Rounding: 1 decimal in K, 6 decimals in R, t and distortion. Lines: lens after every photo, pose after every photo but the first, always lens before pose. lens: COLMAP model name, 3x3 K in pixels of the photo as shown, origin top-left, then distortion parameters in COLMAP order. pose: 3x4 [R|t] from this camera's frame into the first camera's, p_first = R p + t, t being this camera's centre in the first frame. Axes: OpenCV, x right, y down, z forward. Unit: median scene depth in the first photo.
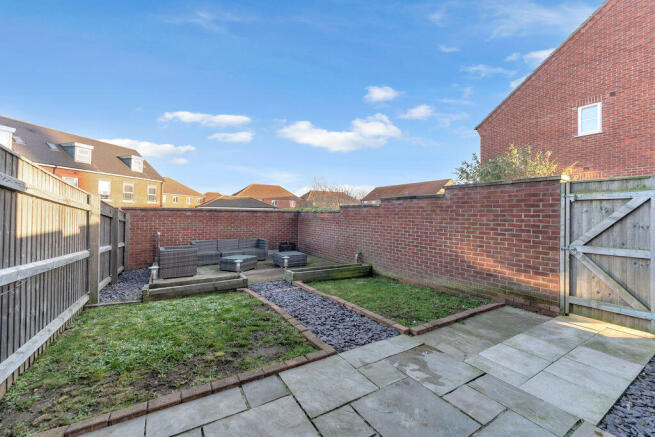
lens RADIAL K [[264.6, 0, 326.4], [0, 264.6, 216.1], [0, 0, 1]] dist [0.000086, -0.000077]
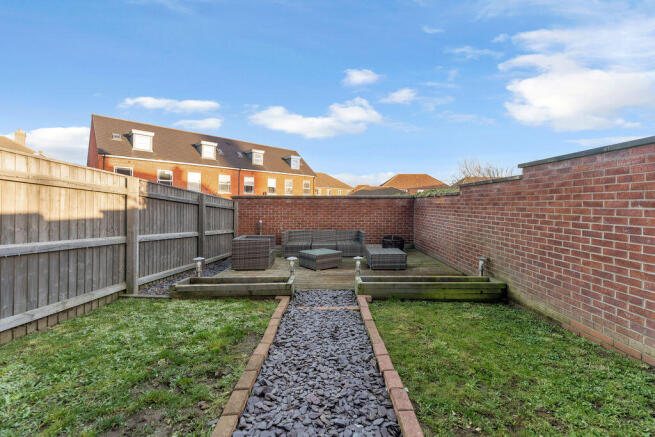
lens RADIAL K [[268.8, 0, 337.9], [0, 268.8, 206.2], [0, 0, 1]] dist [0.001052, 0.000050]
pose [[0.871509, -0.010068, -0.490277, 0.151448], [0.008553, 0.999949, -0.005330, 0.020394], [0.490305, 0.000452, 0.871551, 0.340064]]
